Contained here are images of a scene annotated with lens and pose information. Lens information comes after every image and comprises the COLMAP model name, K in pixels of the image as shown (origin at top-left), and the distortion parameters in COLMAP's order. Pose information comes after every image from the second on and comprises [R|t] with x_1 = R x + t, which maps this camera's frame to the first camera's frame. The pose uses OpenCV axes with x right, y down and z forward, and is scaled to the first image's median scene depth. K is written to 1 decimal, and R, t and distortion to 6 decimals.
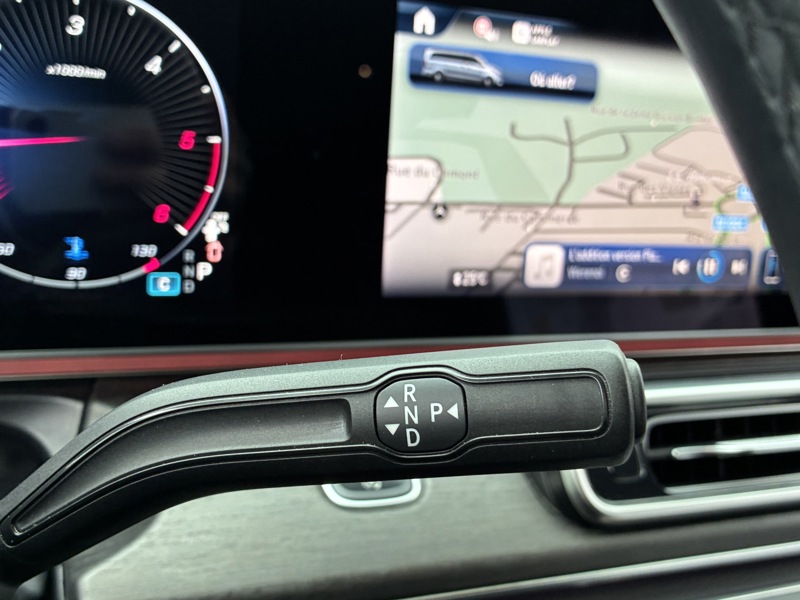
lens RADIAL K [[878.6, 0, 400.0], [0, 878.6, 300.0], [0, 0, 1]] dist [0.008933, -0.004876]
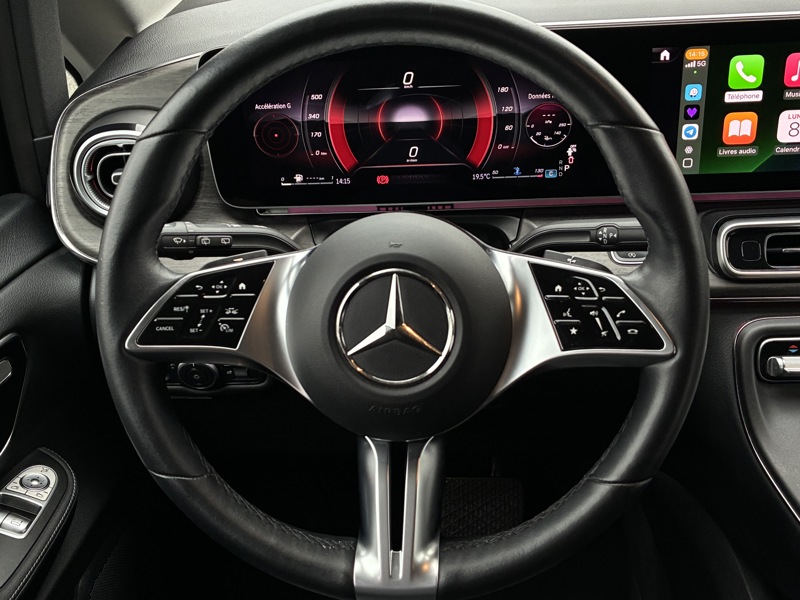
lens RADIAL K [[896.1, 0, 400.0], [0, 896.1, 300.0], [0, 0, 1]] dist [0.028918, -0.001665]
pose [[0.902705, 0.078914, -0.422962, 0.468319], [0.029017, 0.969633, 0.242839, -0.308872], [0.429281, -0.231485, 0.873002, -1.550713]]
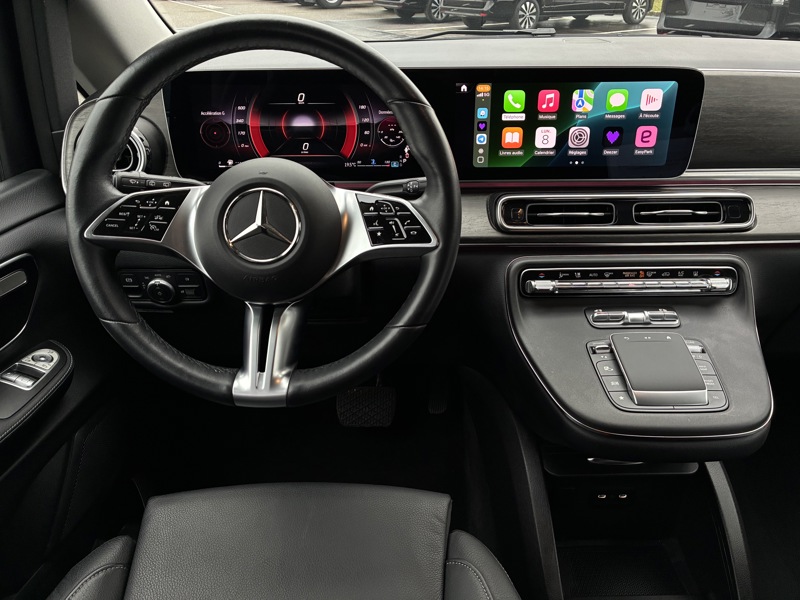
lens RADIAL K [[613.2, 0, 400.0], [0, 613.2, 300.0], [0, 0, 1]] dist [0.028814, -0.030246]
pose [[0.926584, 0.082369, -0.366957, 0.822674], [-0.003409, 0.977521, 0.210810, -0.003391], [0.376073, -0.194082, 0.906036, -1.621522]]
